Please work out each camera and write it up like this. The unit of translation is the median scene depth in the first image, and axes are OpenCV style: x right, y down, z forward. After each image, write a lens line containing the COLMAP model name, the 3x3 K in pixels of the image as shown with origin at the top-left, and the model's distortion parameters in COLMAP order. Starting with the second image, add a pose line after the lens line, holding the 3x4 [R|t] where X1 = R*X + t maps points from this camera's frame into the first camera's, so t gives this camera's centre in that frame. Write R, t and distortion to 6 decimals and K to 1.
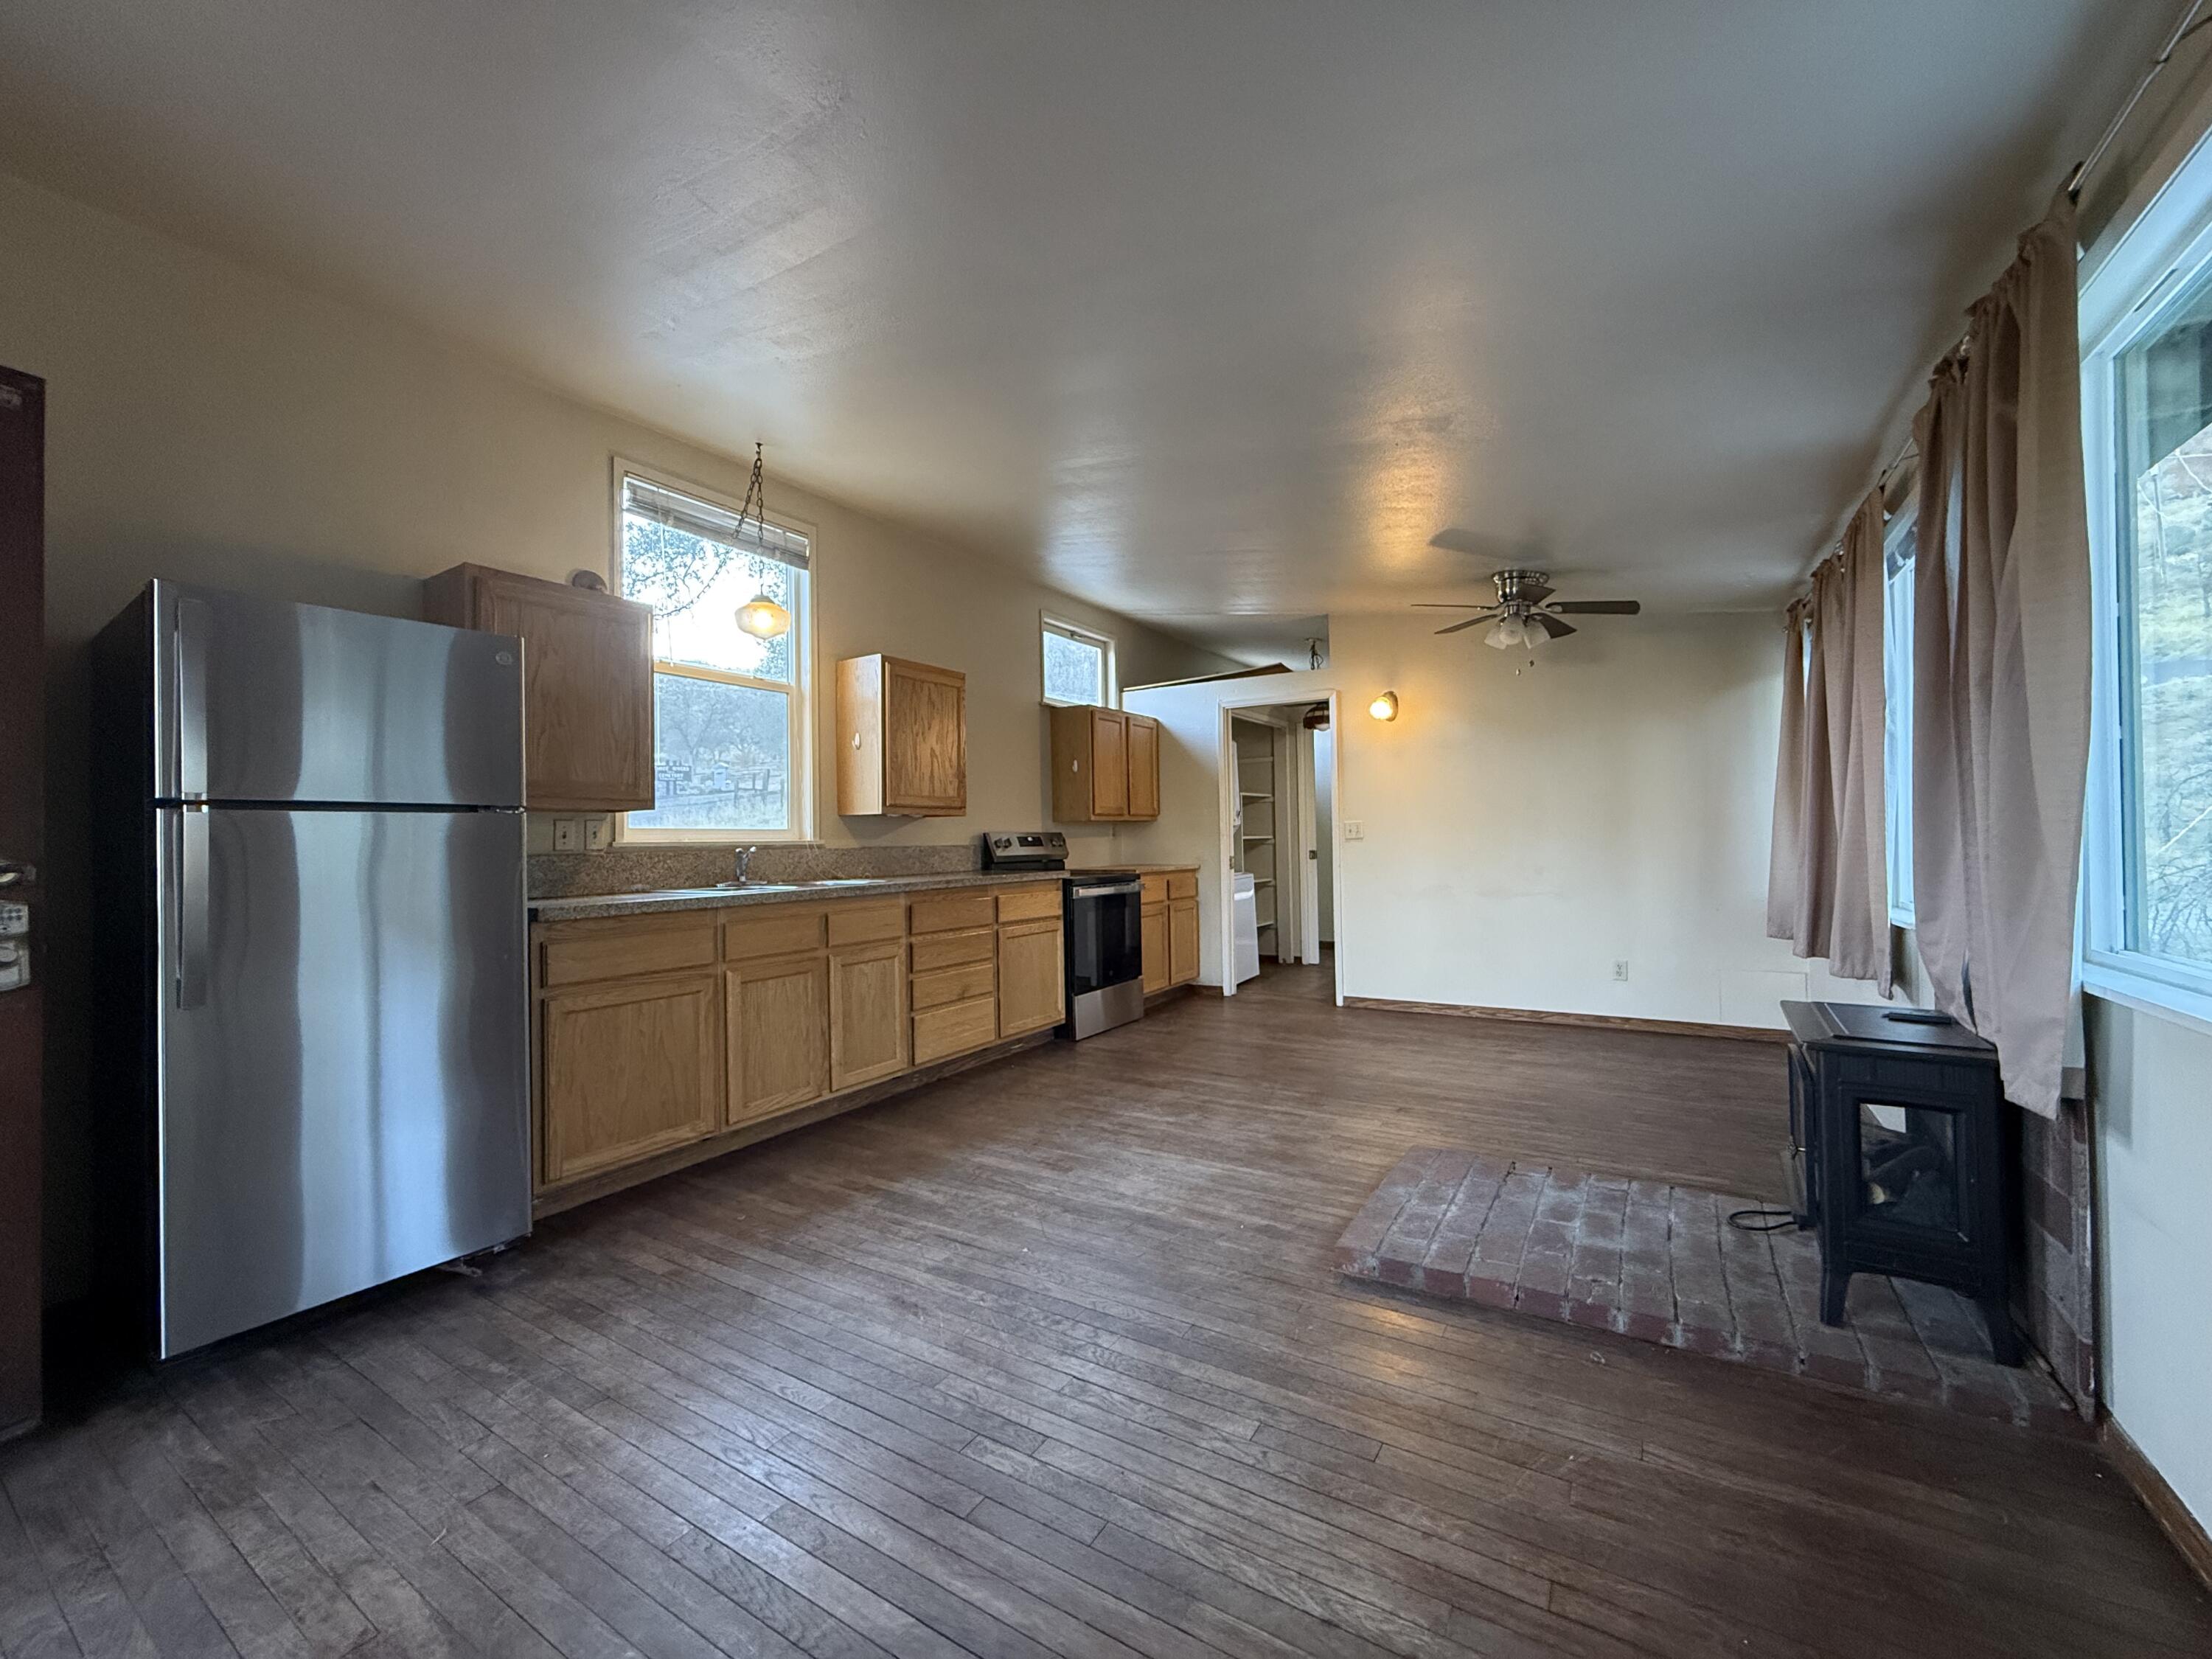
lens RADIAL K [[880.6, 0, 1107.5], [0, 880.6, 831.7], [0, 0, 1]] dist [0.001409, -0.000035]
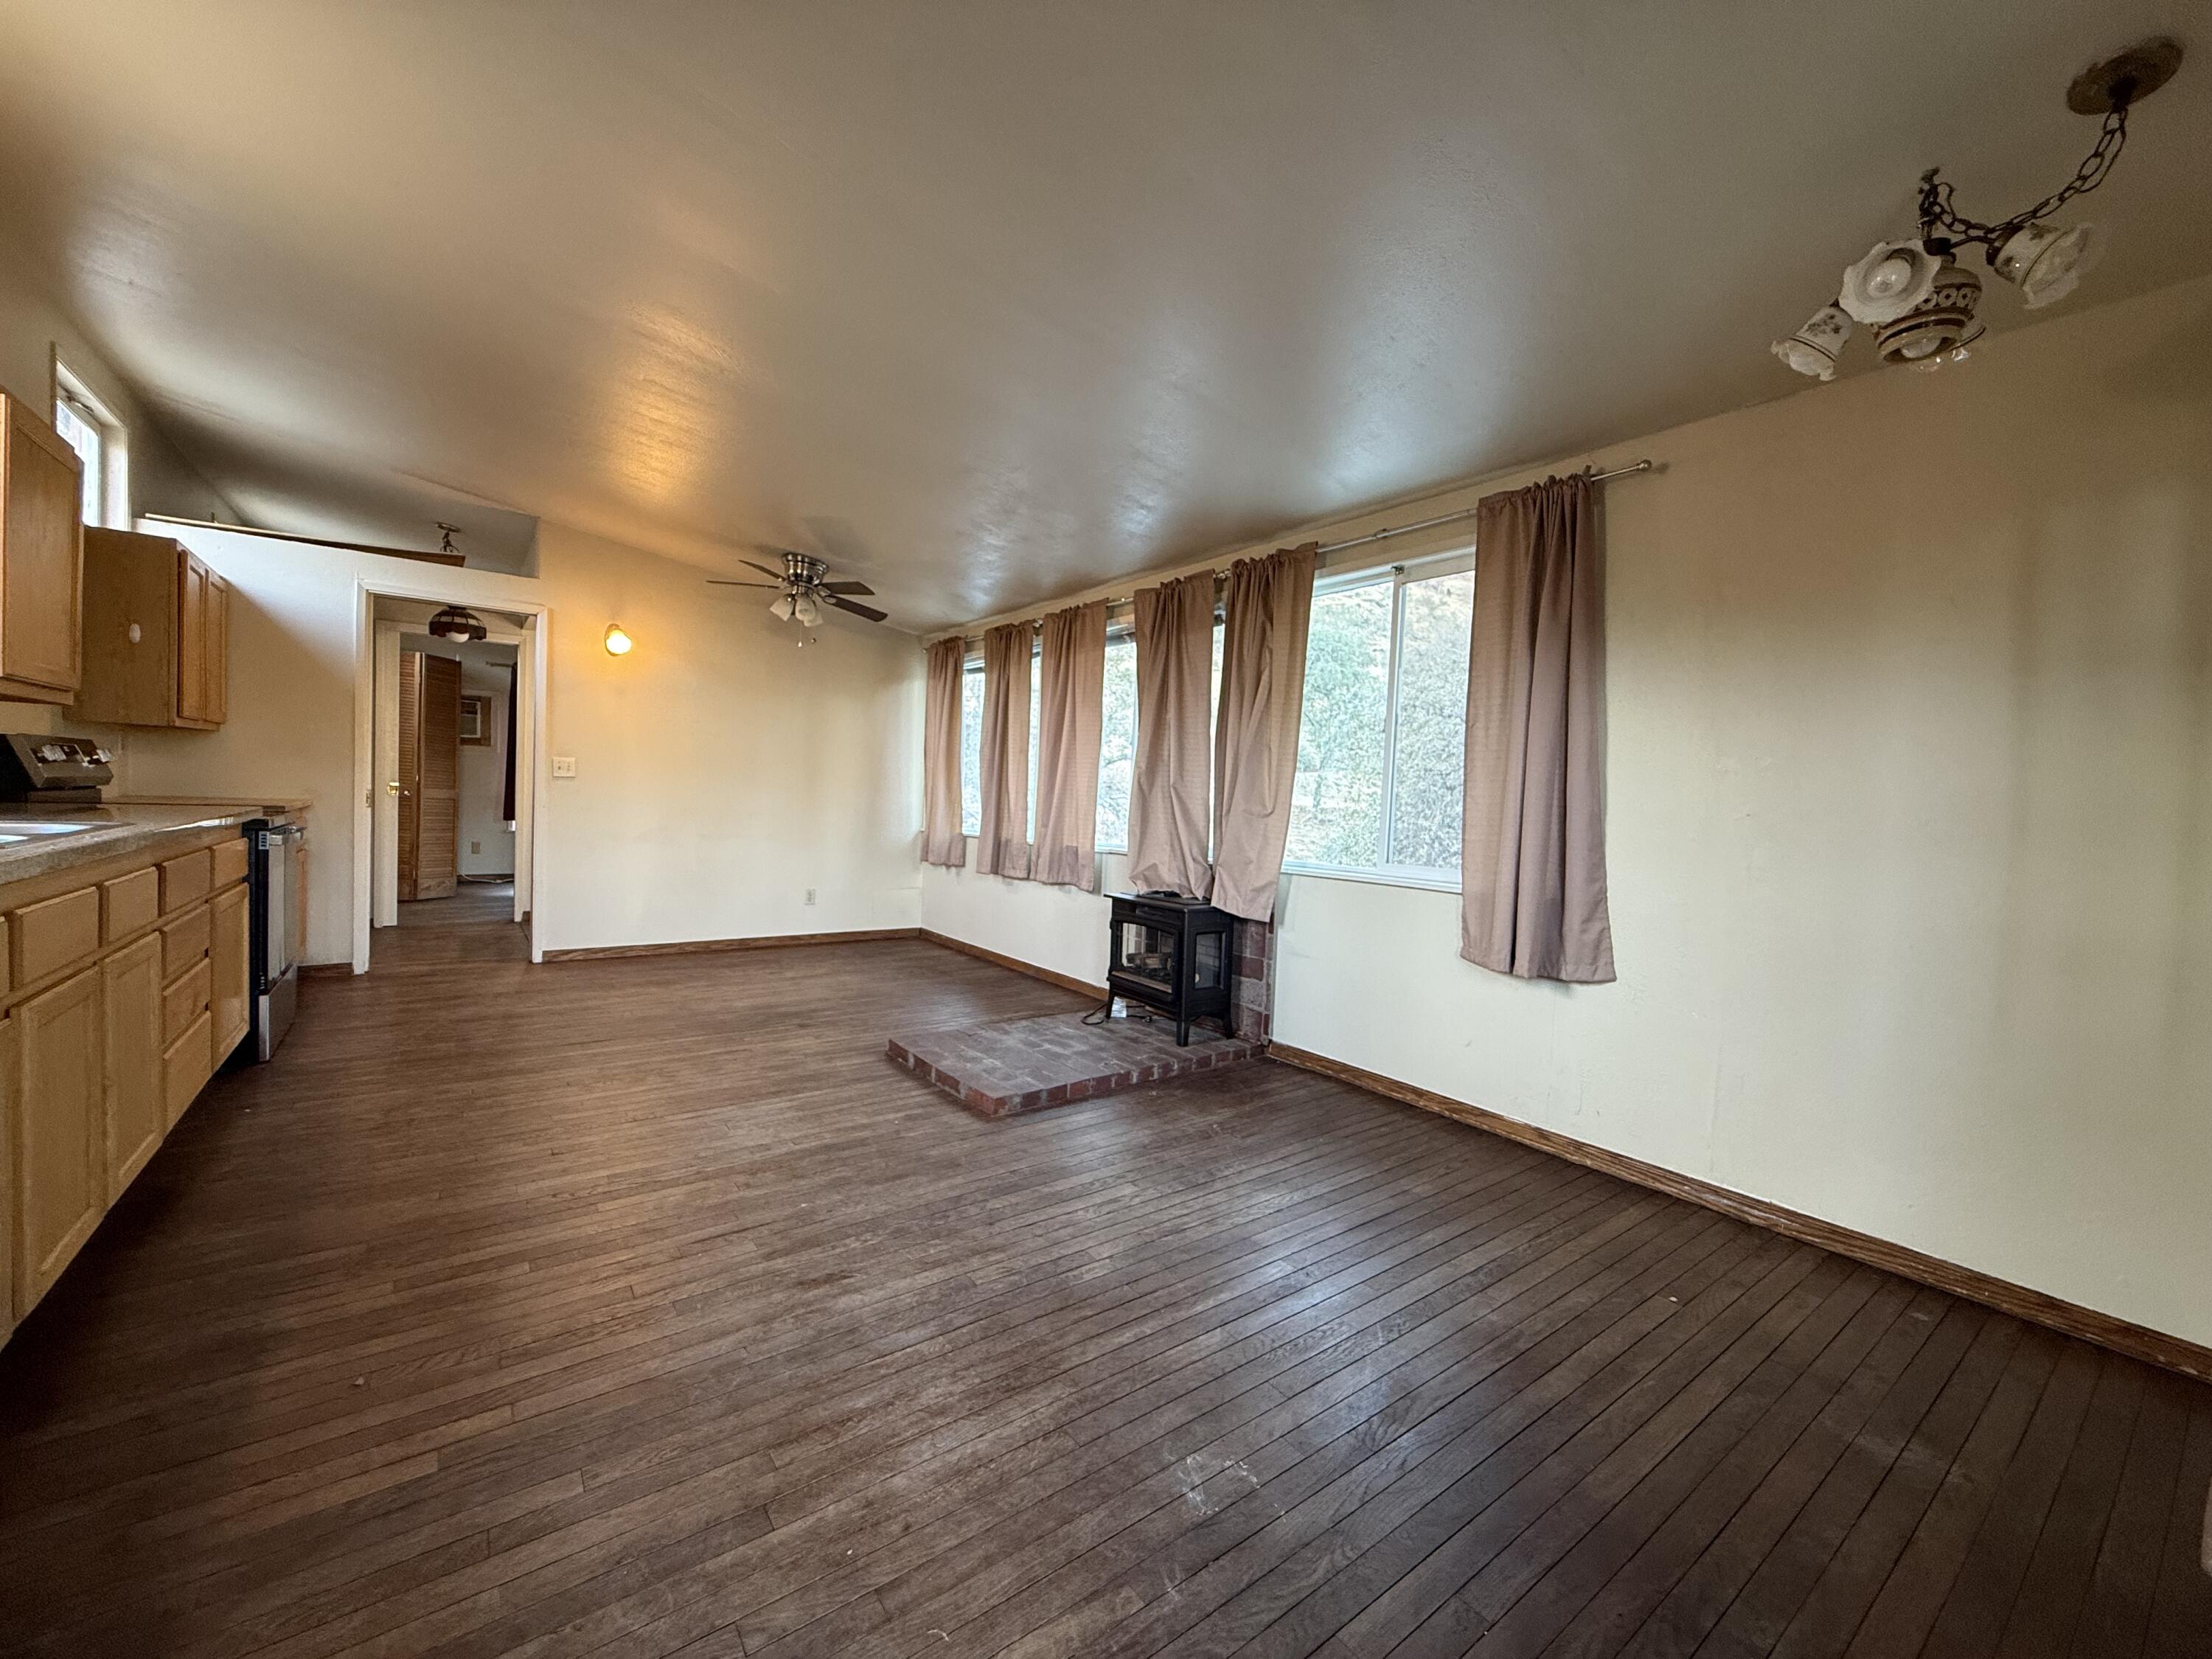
lens RADIAL K [[880.6, 0, 1097.5], [0, 880.6, 830.2], [0, 0, 1]] dist [0.001409, -0.000035]
pose [[0.368501, -0.002970, 0.929623, -0.722271], [-0.056911, 0.998047, 0.025748, 0.016096], [-0.927884, -0.062394, 0.367612, 0.304843]]
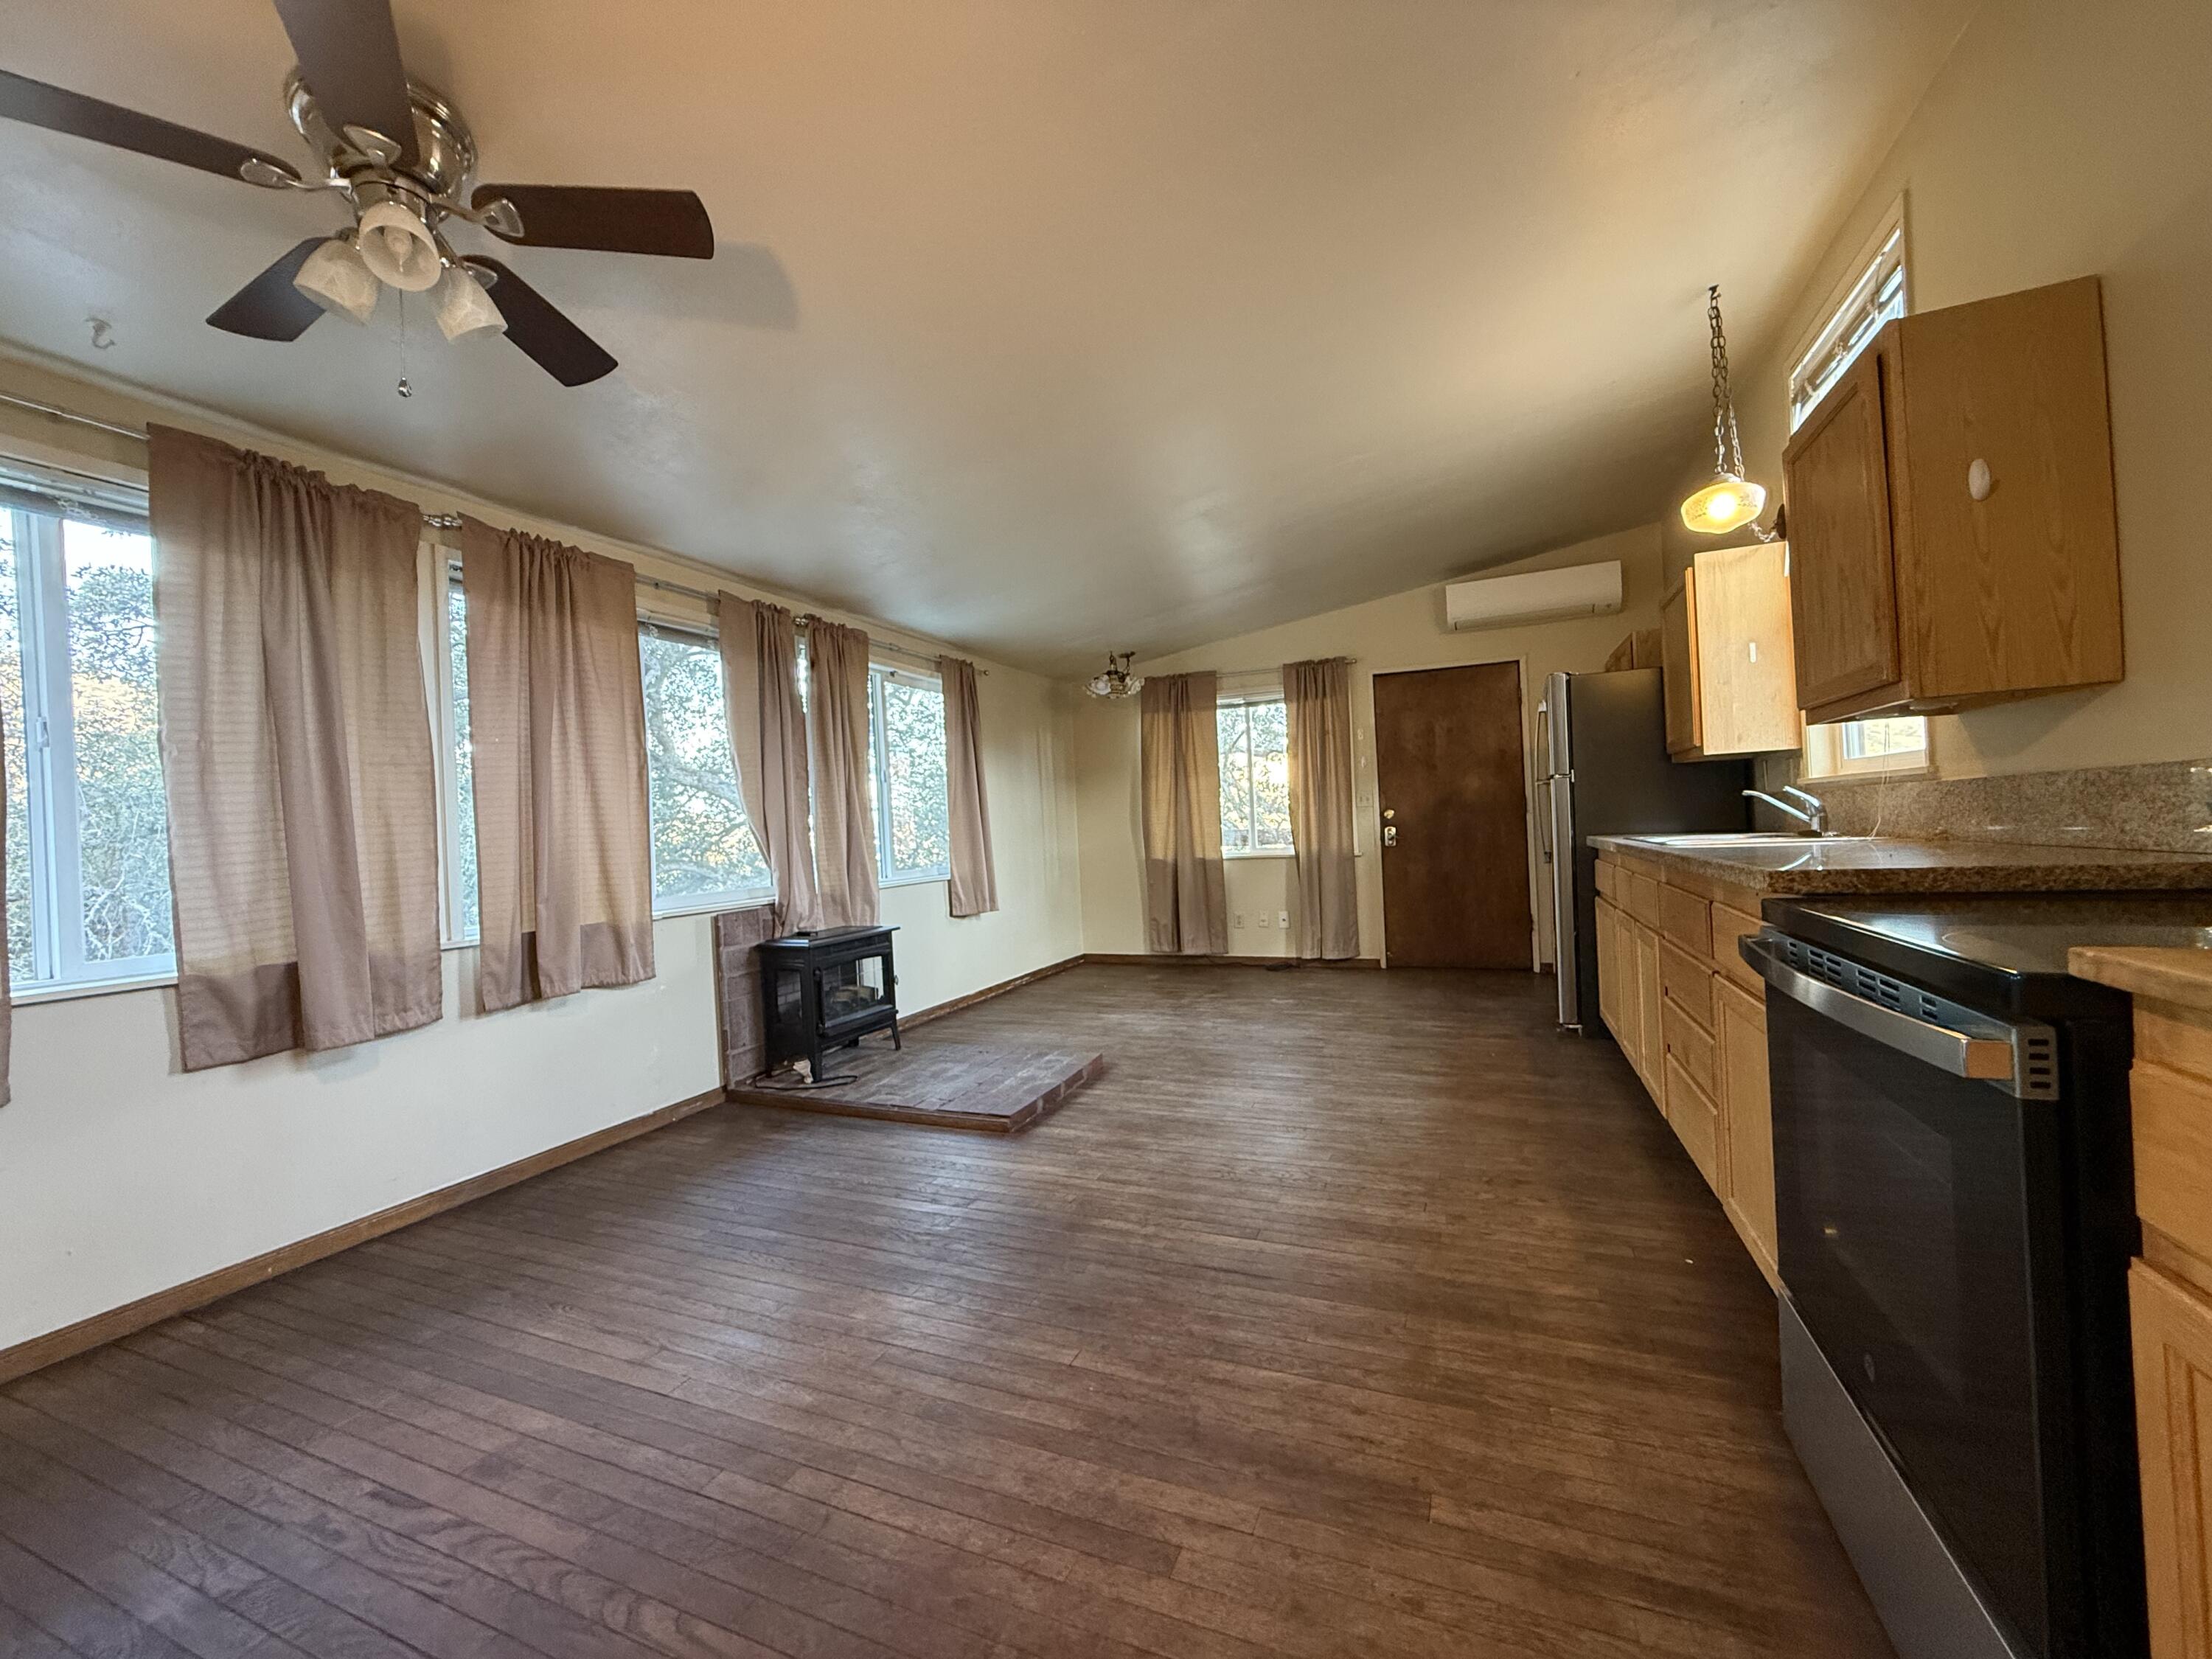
lens RADIAL K [[880.6, 0, 1097.9], [0, 880.6, 832.8], [0, 0, 1]] dist [0.001409, -0.000035]
pose [[-0.986311, 0.065033, -0.151532, 0.397160], [0.066319, 0.997793, -0.003444, 0.025977], [0.150973, -0.013447, -0.988446, 2.158678]]
